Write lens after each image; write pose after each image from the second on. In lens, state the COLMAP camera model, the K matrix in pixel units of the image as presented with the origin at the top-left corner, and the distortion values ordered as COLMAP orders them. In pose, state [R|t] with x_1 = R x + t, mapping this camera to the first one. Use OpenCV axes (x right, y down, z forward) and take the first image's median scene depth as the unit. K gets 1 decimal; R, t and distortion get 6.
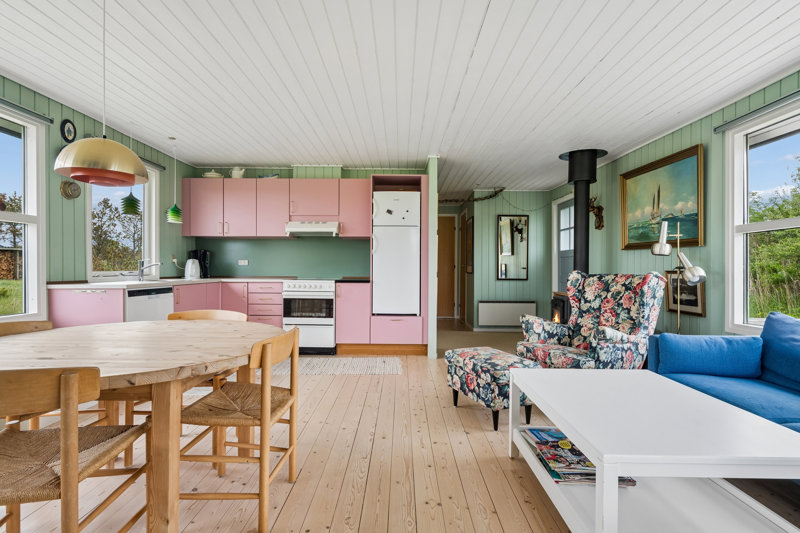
lens RADIAL K [[385.8, 0, 400.0], [0, 385.8, 266.5], [0, 0, 1]] dist [0.000442, 0.000025]
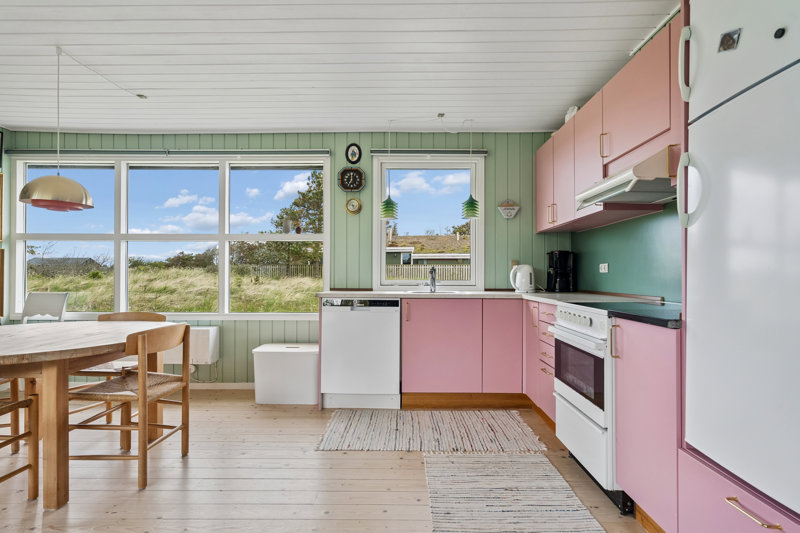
lens RADIAL K [[412.9, 0, 400.0], [0, 412.9, 266.5], [0, 0, 1]] dist [0.000129, -0.000065]
pose [[-0.011085, -0.027497, -0.999560, 0.229299], [-0.001519, 0.999621, -0.027482, 0.005415], [0.999937, 0.001214, -0.011122, 0.809148]]
